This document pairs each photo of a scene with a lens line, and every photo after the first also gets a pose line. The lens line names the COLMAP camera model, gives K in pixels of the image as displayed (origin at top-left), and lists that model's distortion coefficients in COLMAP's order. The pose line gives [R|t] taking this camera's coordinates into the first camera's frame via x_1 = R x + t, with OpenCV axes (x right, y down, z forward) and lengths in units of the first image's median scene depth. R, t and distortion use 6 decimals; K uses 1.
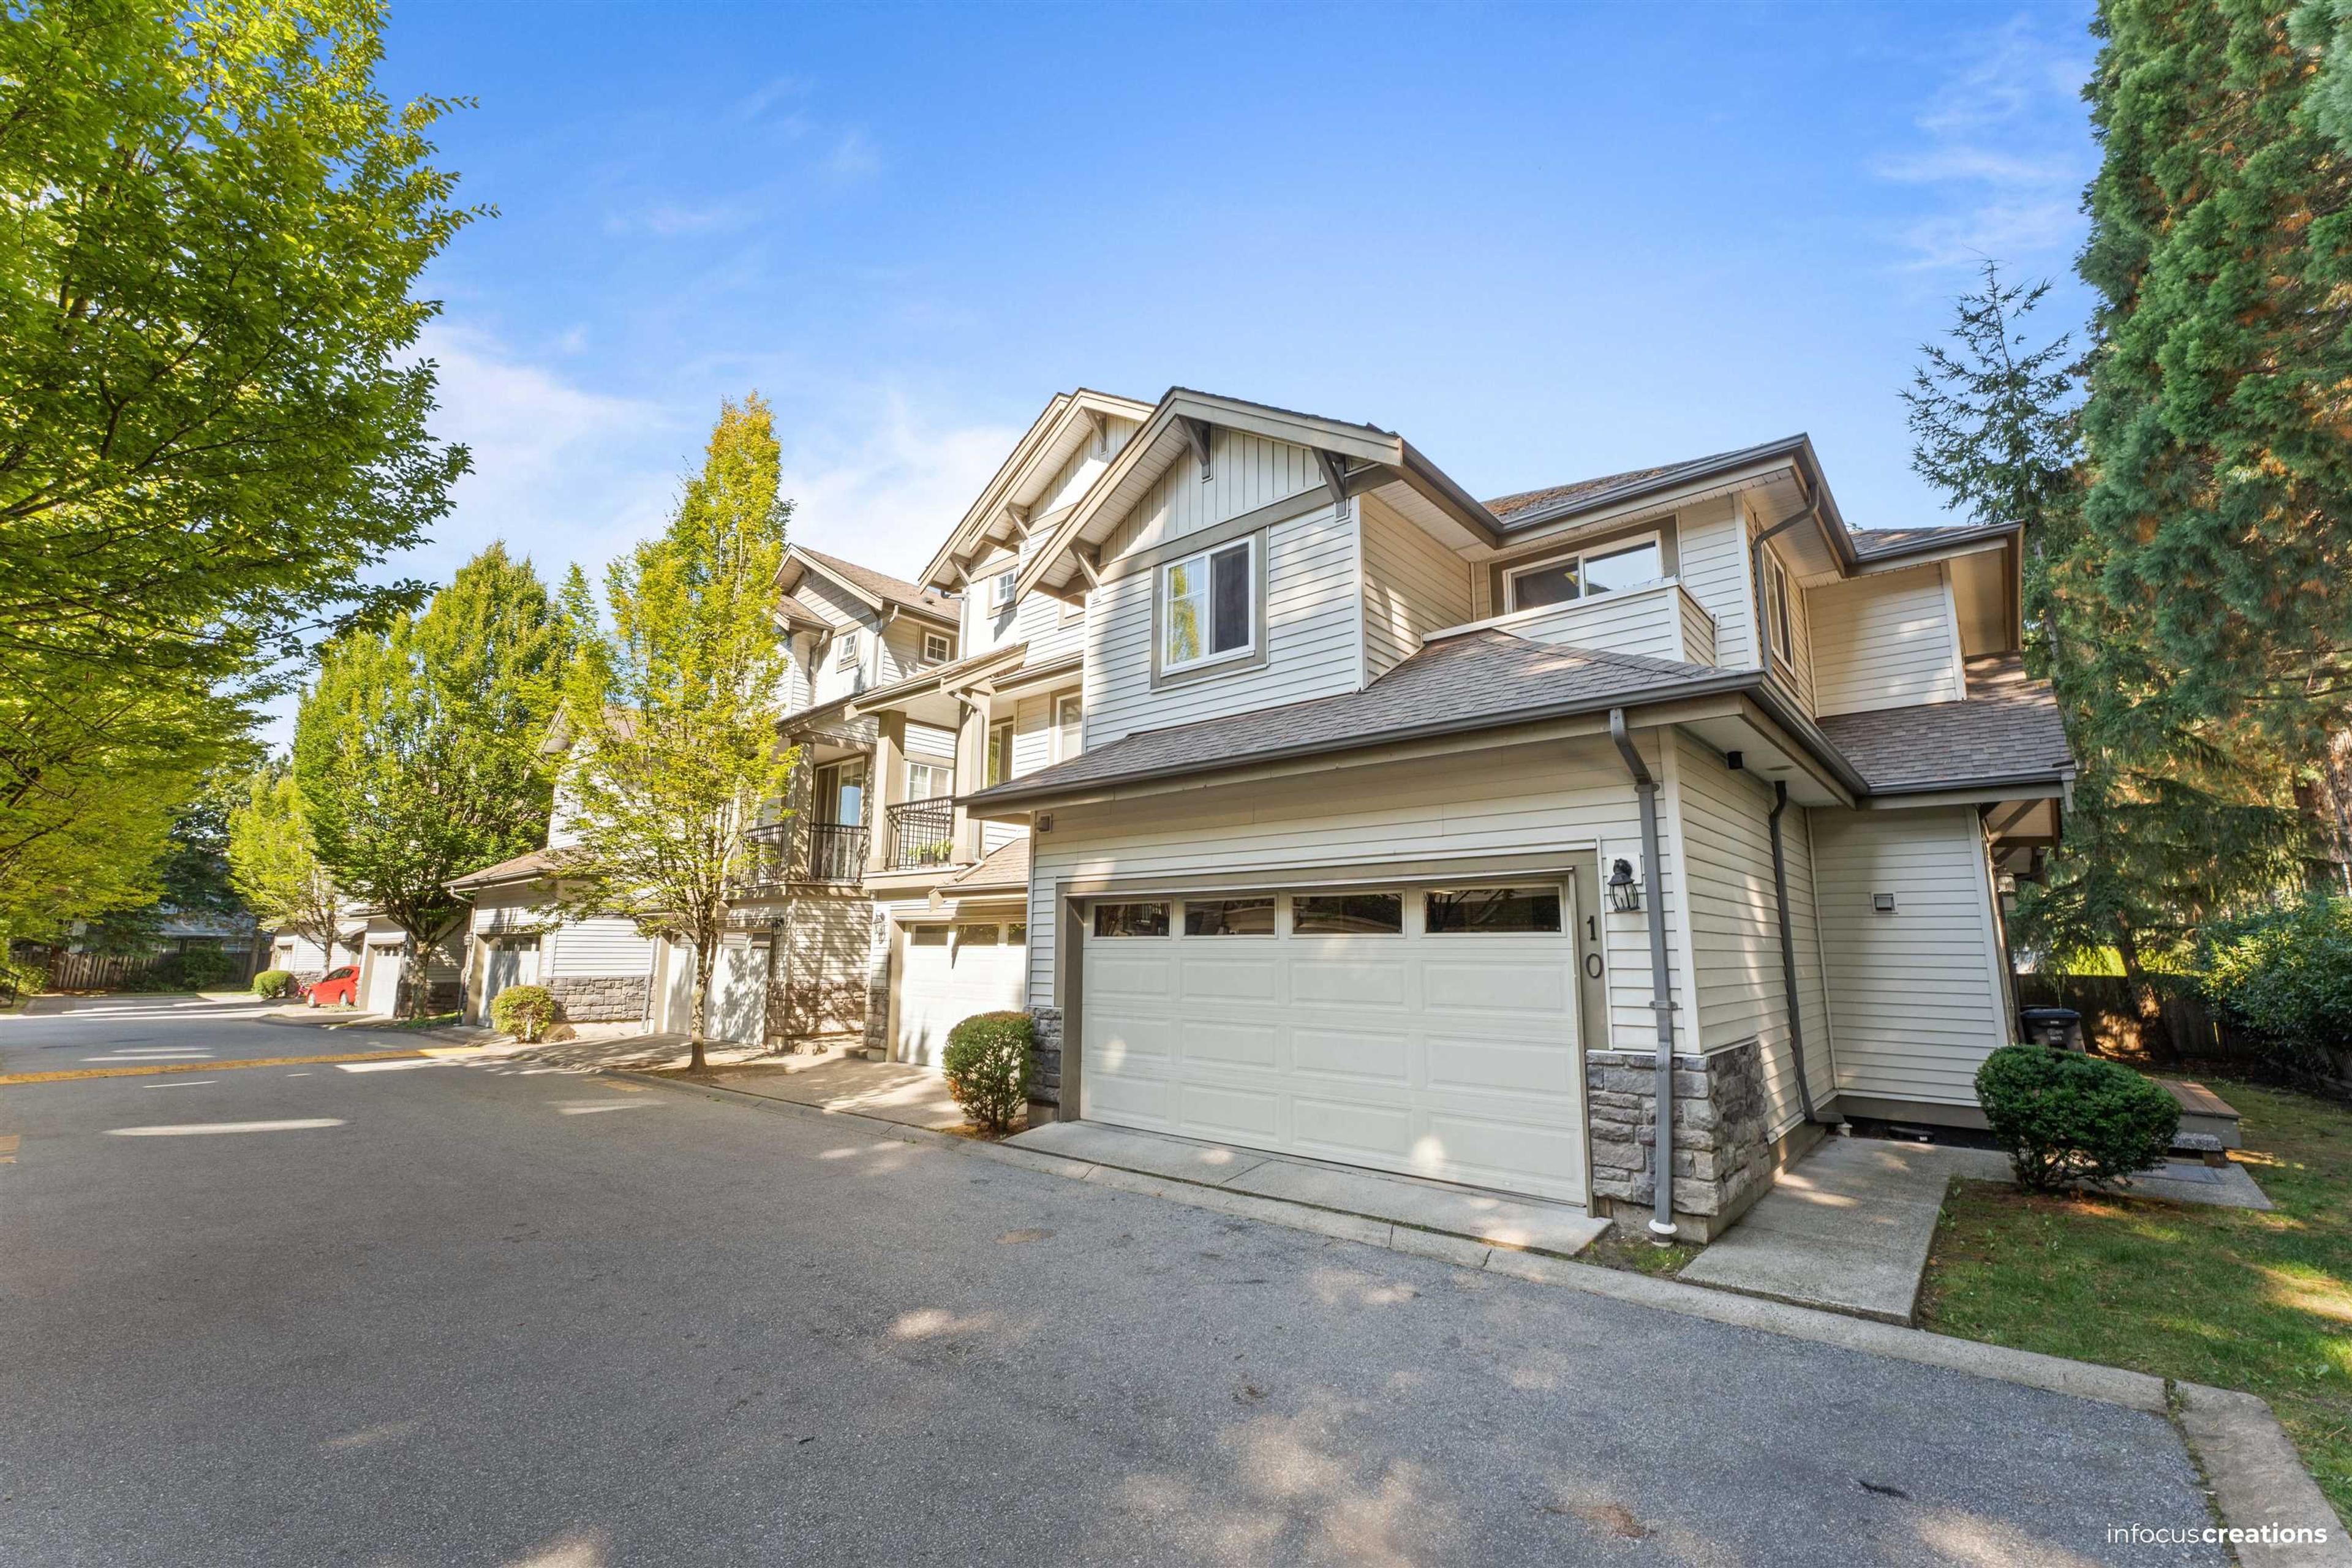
lens RADIAL K [[958.4, 0, 1174.4], [0, 958.4, 785.0], [0, 0, 1]] dist [-0.001336, 0.000209]
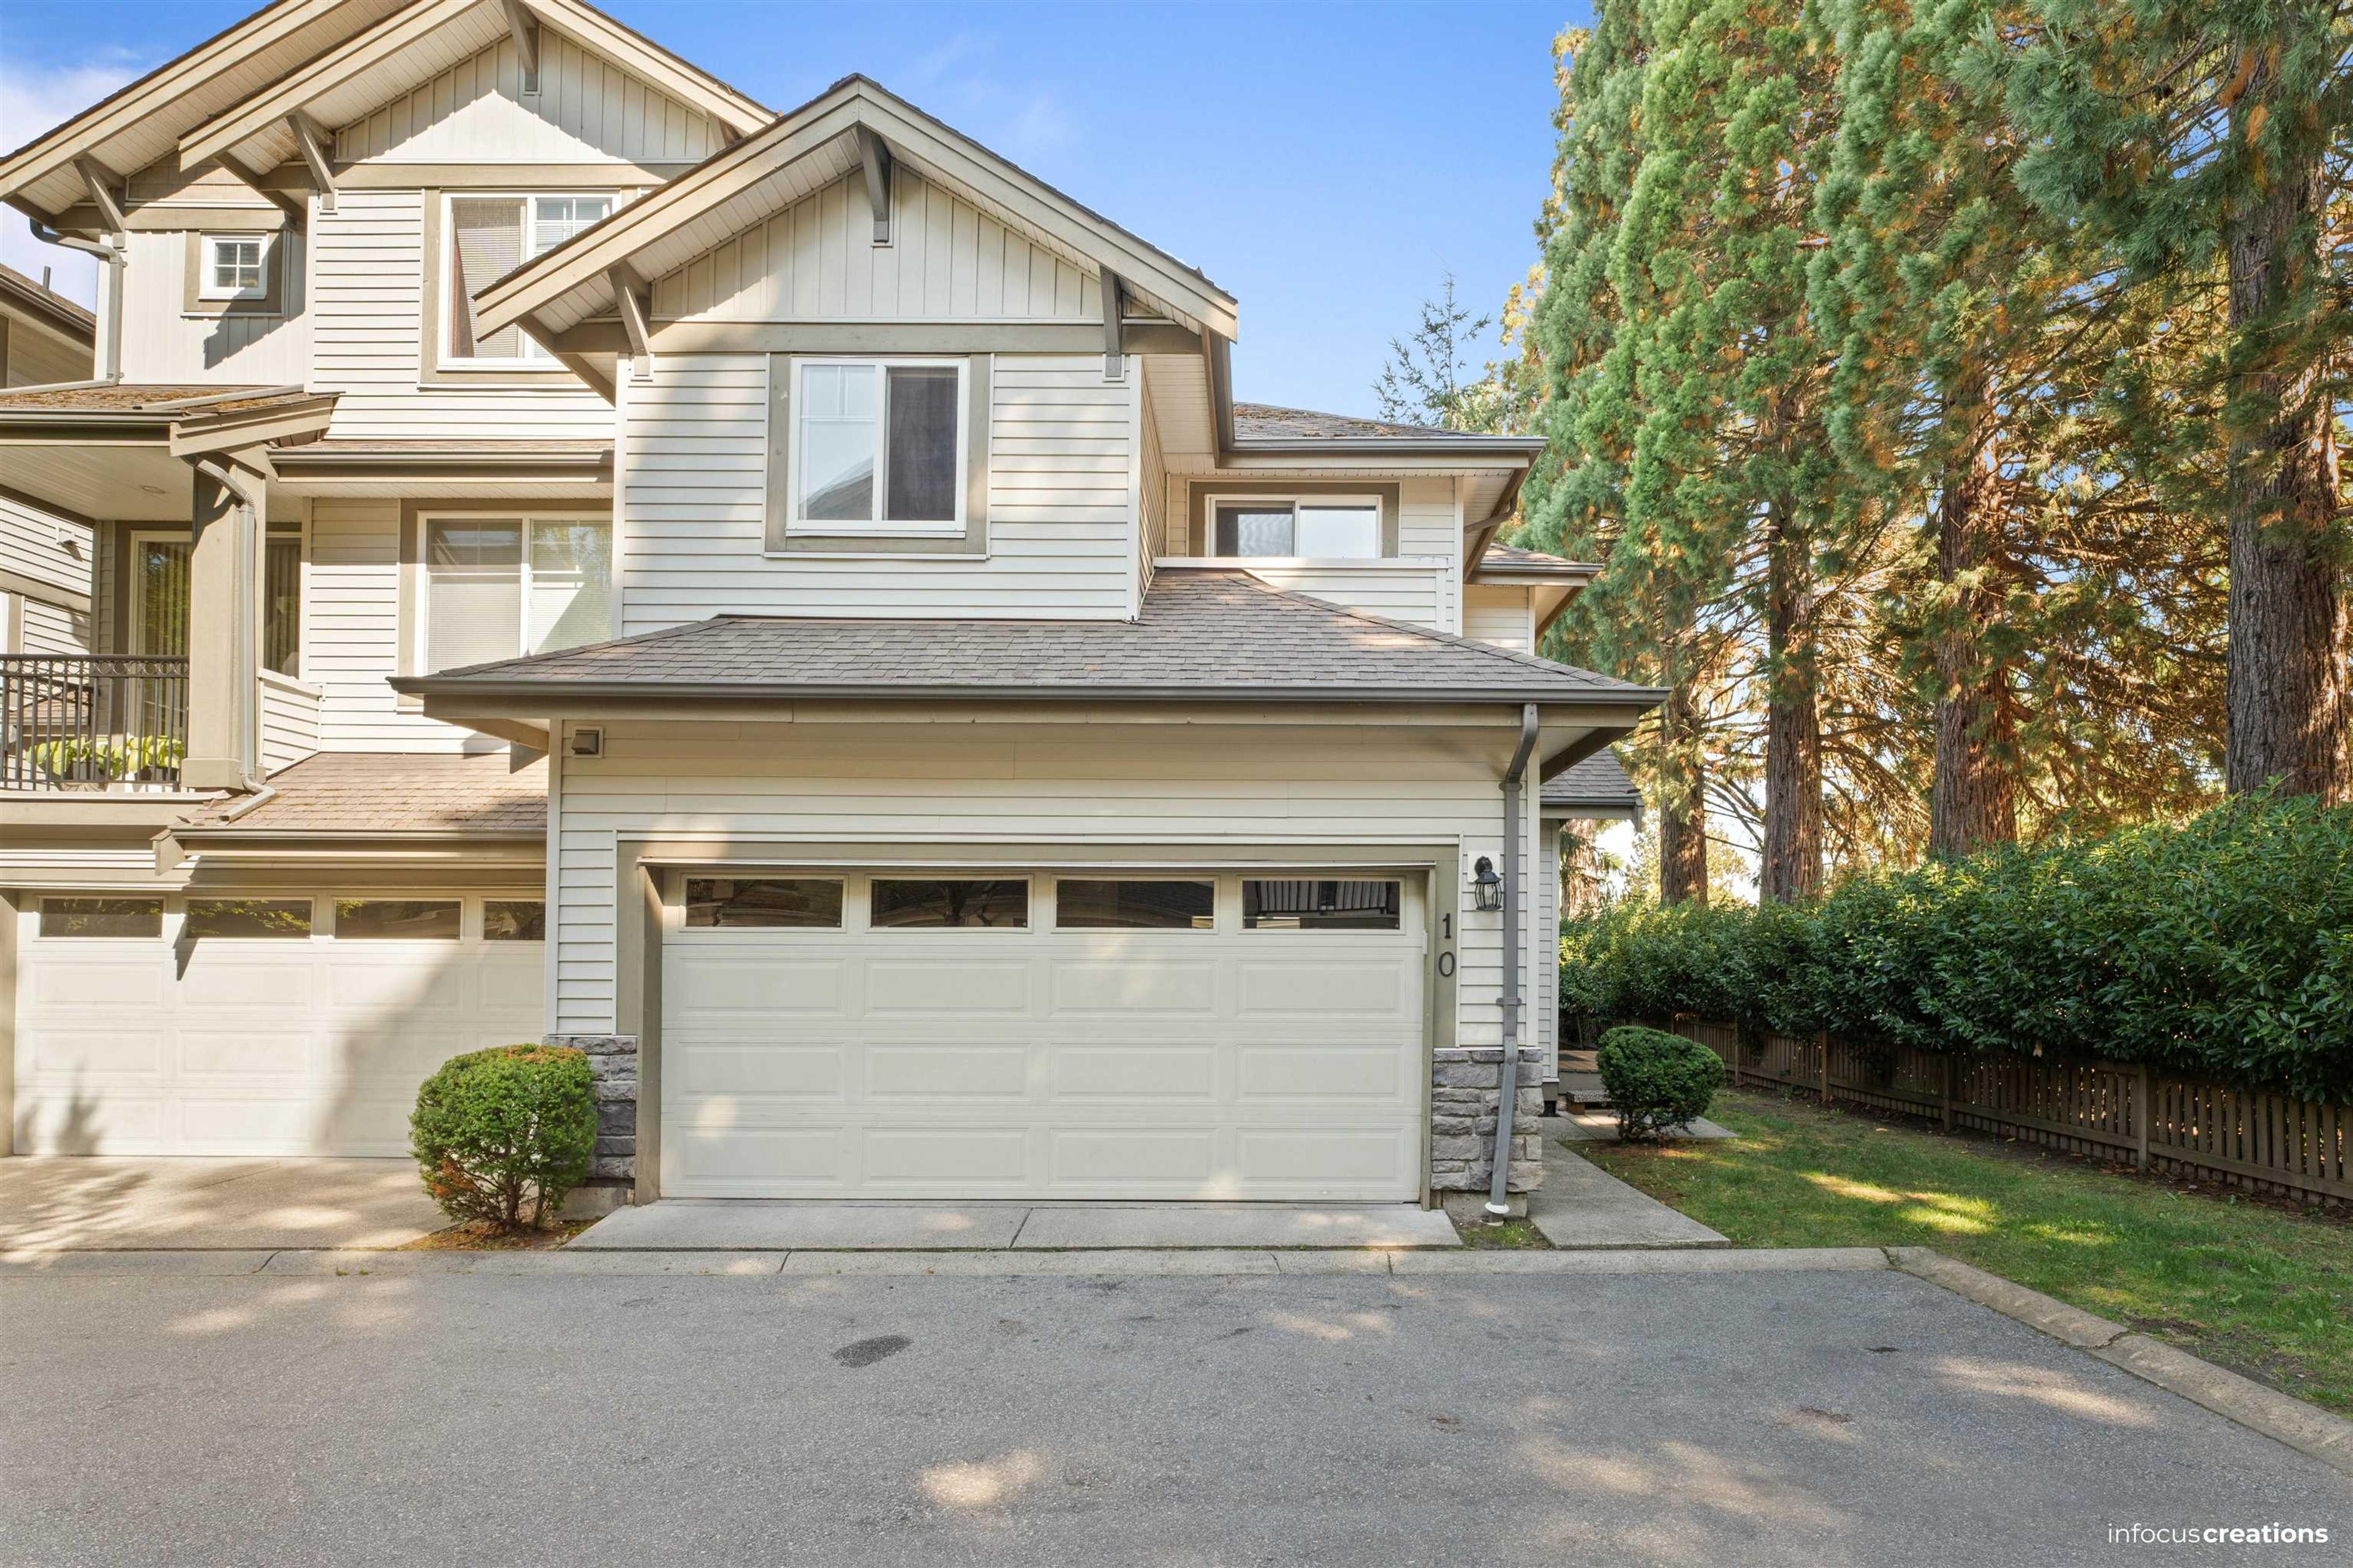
lens RADIAL K [[1230.1, 0, 1230.8], [0, 1230.1, 943.7], [0, 0, 1]] dist [-0.002180, -0.000226]
pose [[0.752450, 0.002140, 0.658646, -0.362835], [-0.113457, 0.985468, 0.126413, 0.022903], [-0.648804, -0.169848, 0.741758, 0.143526]]
